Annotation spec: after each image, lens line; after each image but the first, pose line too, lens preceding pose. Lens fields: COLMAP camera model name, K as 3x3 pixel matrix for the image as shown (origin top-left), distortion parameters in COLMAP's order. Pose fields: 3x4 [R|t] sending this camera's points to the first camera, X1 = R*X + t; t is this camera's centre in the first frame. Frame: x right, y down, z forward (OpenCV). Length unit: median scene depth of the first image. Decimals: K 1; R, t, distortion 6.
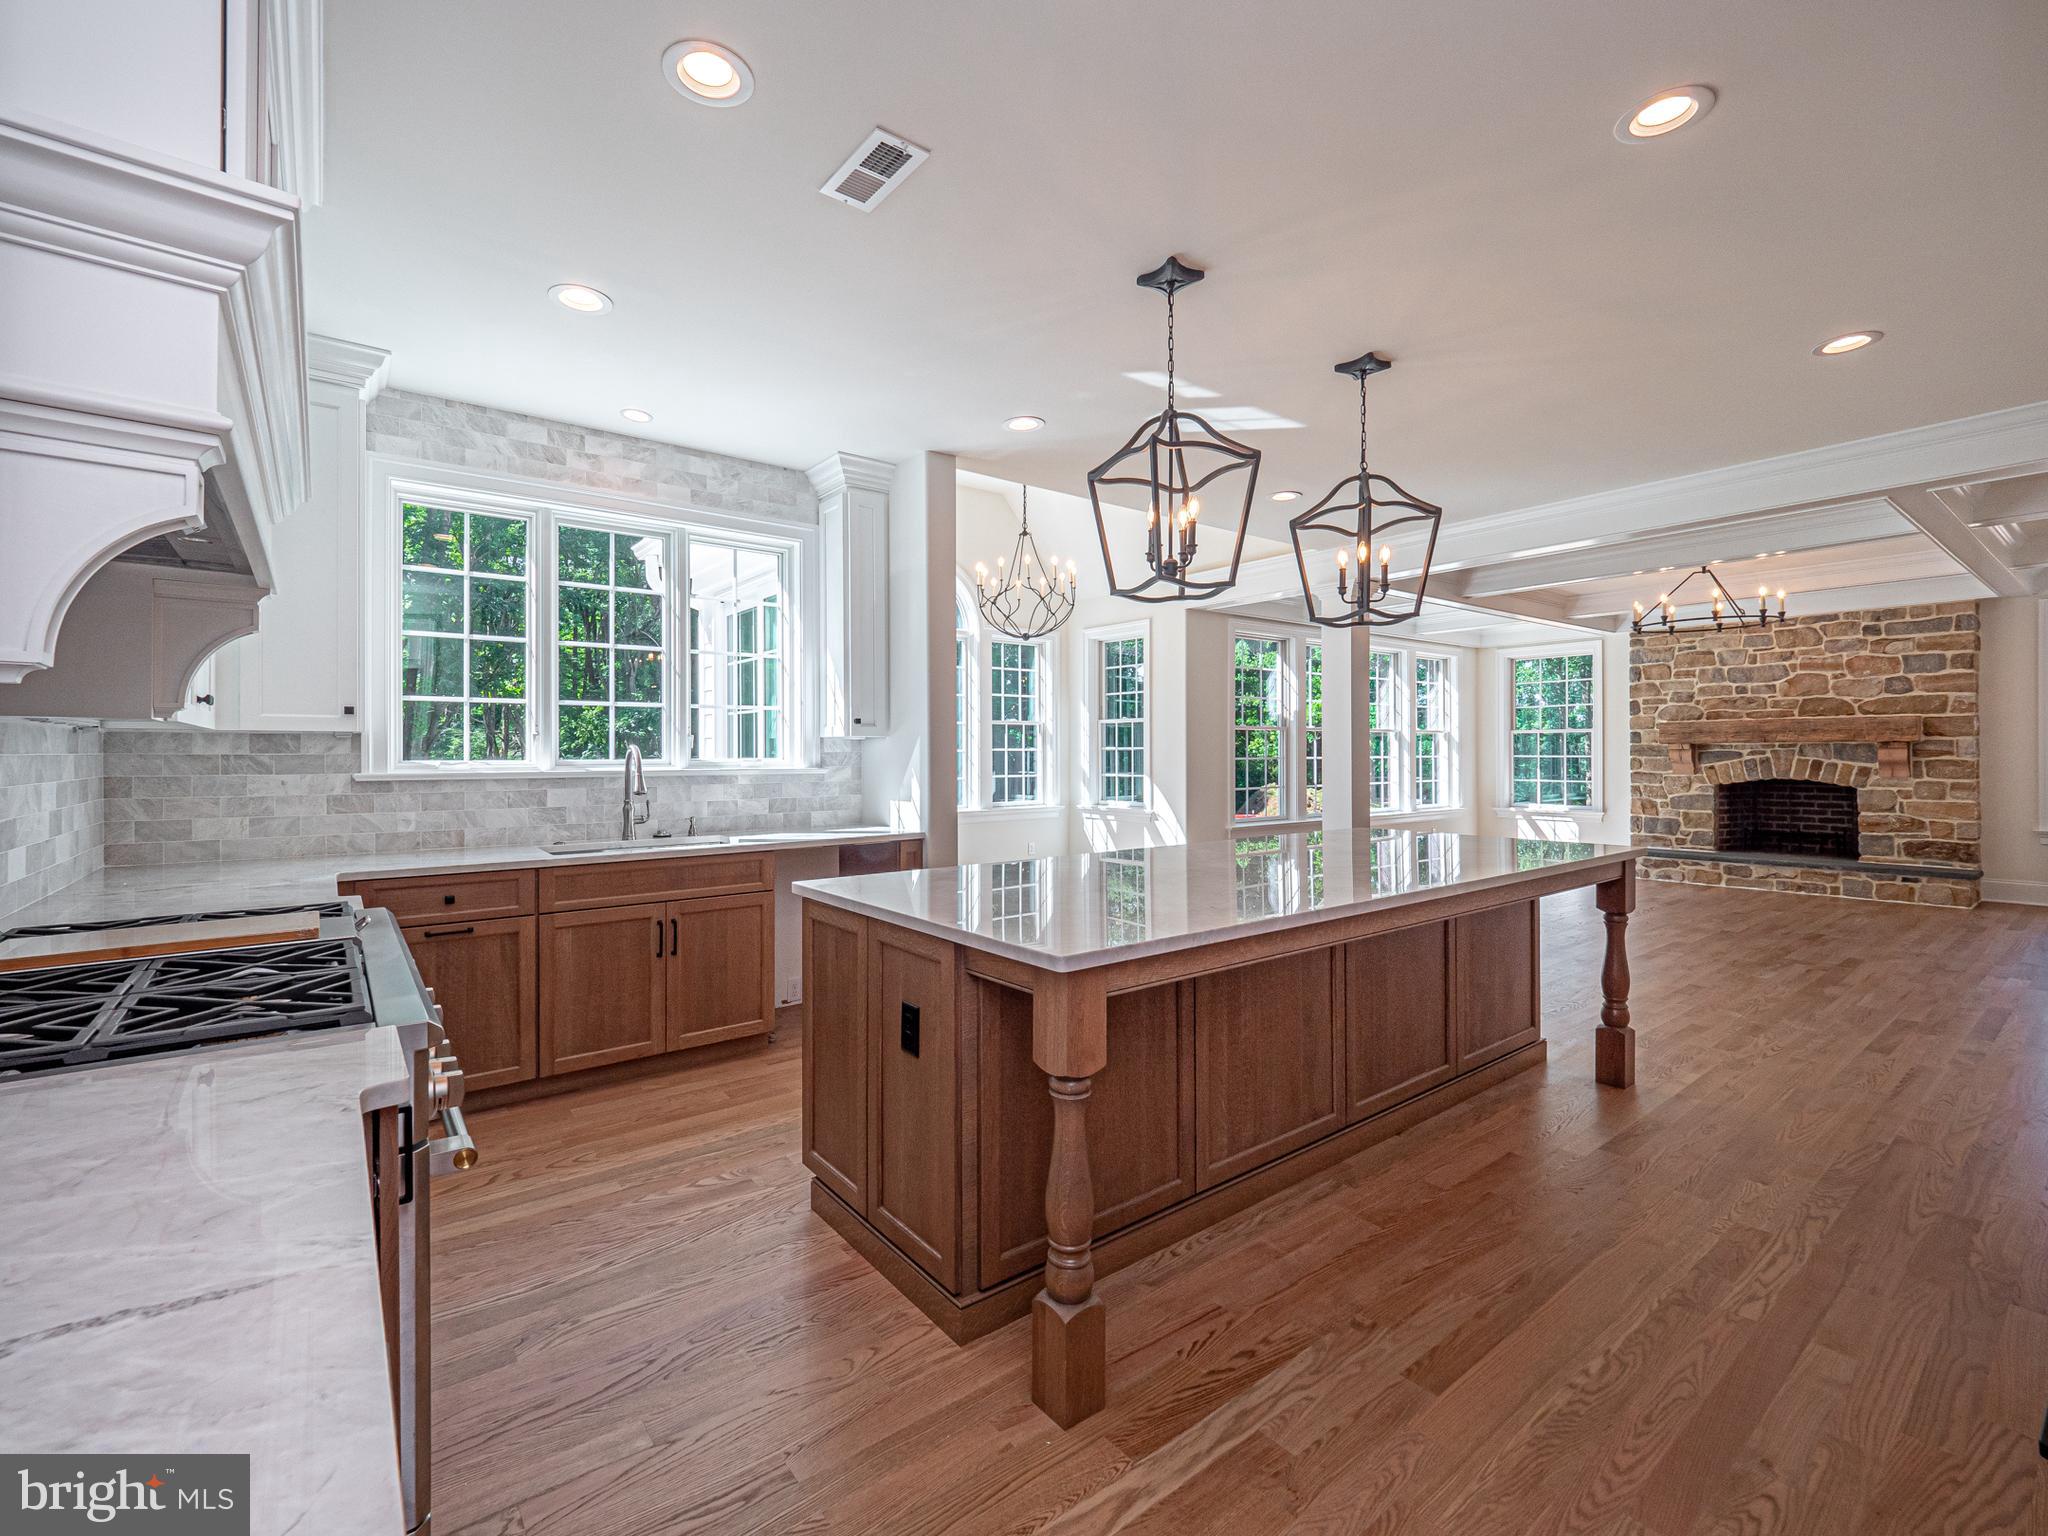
lens RADIAL K [[882.4, 0, 1036.3], [0, 882.4, 755.7], [0, 0, 1]] dist [-0.004142, 0.000594]
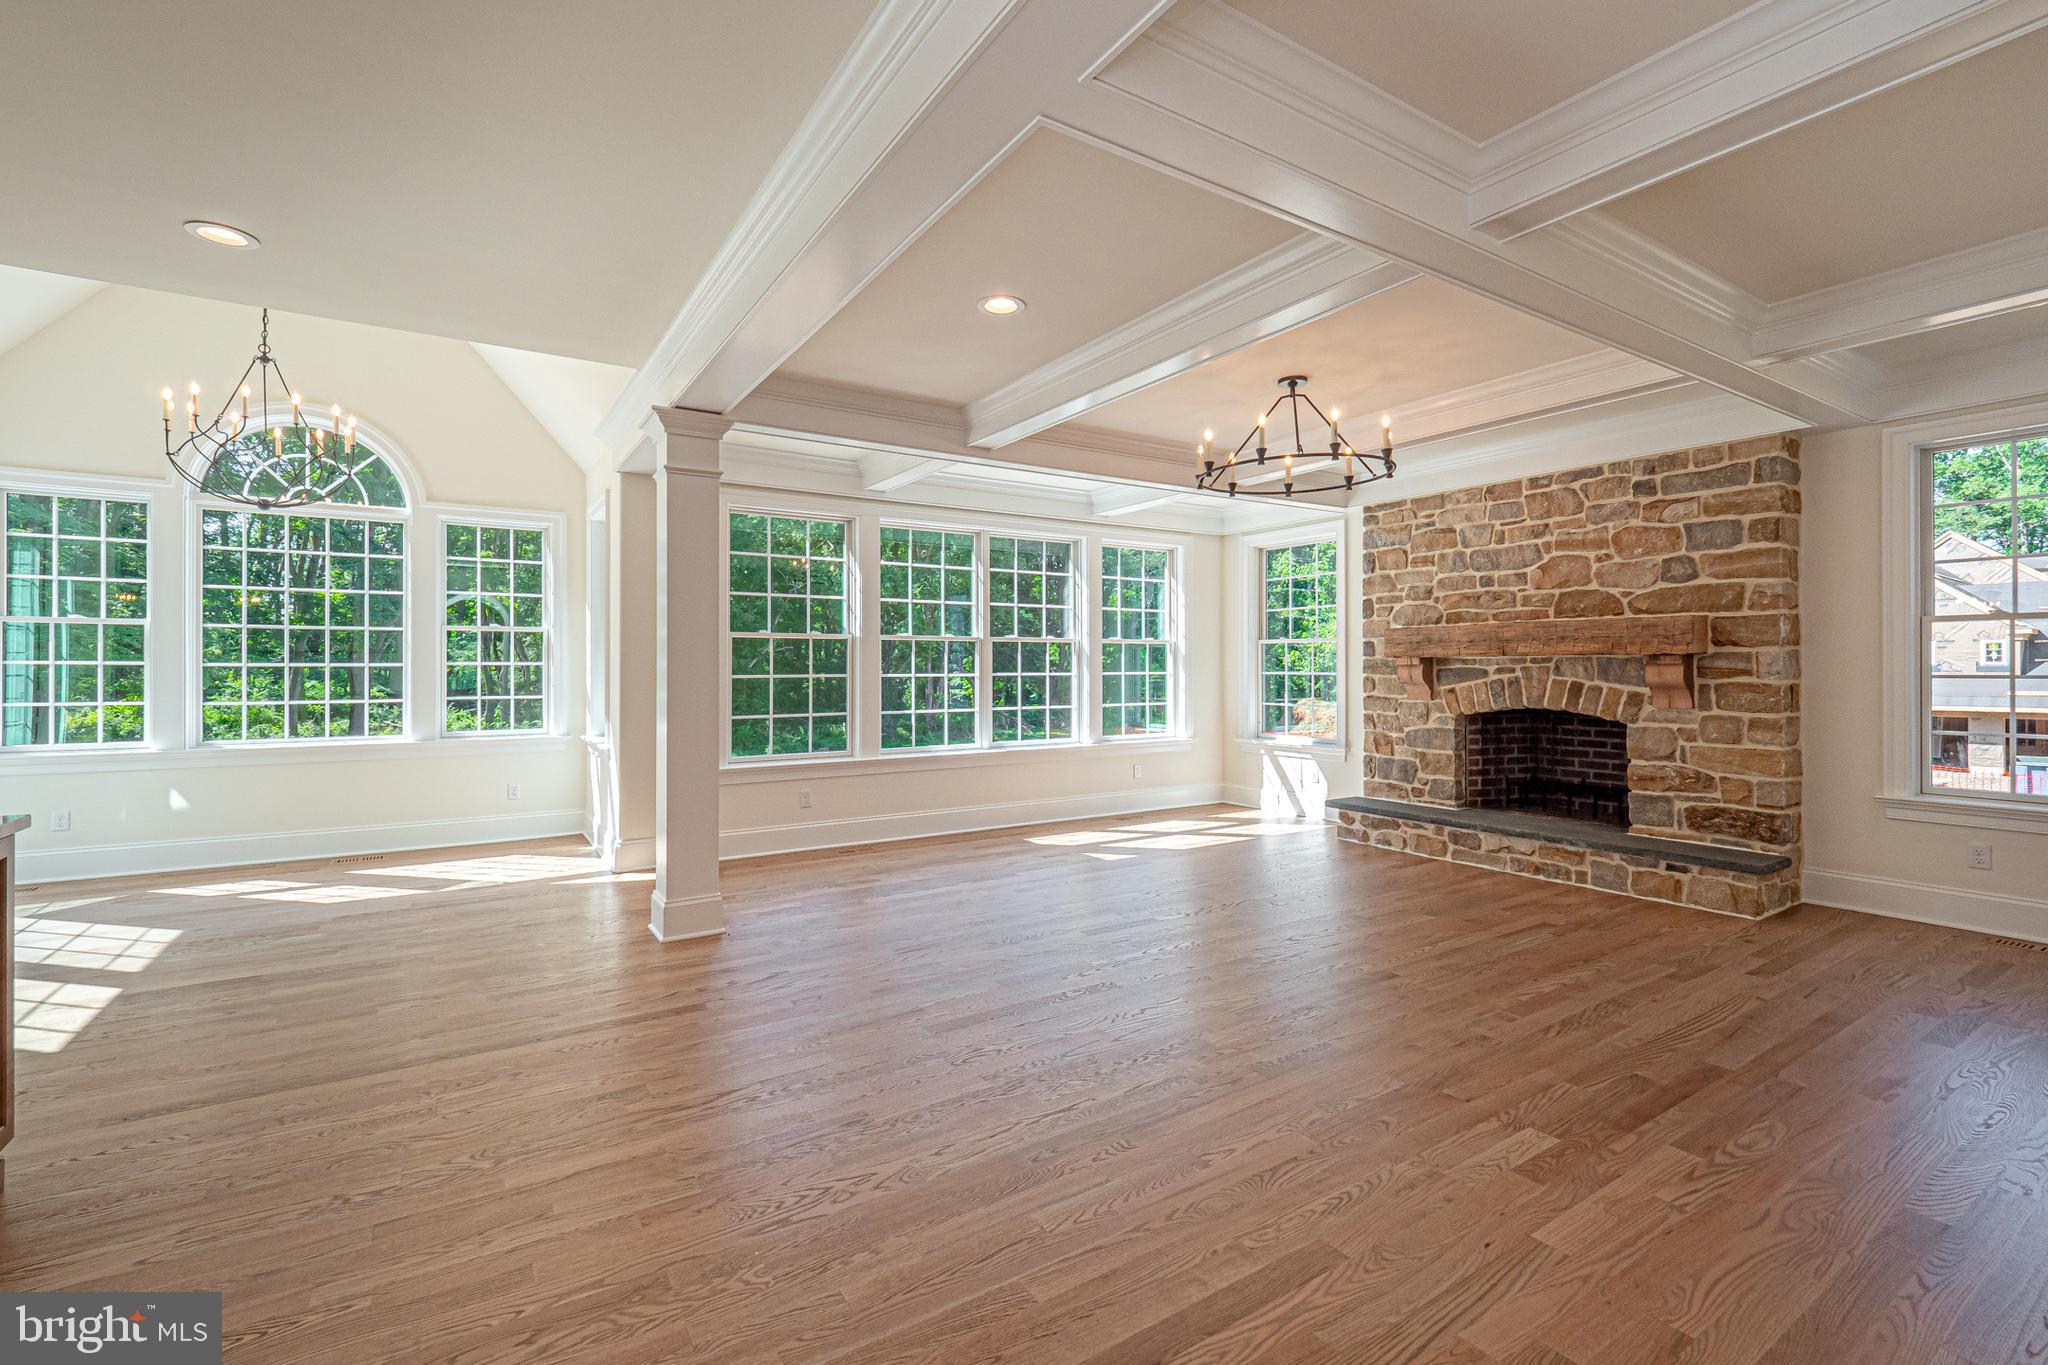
lens RADIAL K [[853.1, 0, 1011.8], [0, 853.1, 664.5], [0, 0, 1]] dist [0.001874, -0.007534]
pose [[0.994086, 0.004048, -0.108520, 0.542953], [-0.004662, 0.999975, -0.005404, -0.002807], [0.108495, 0.005878, 0.994080, 0.304898]]
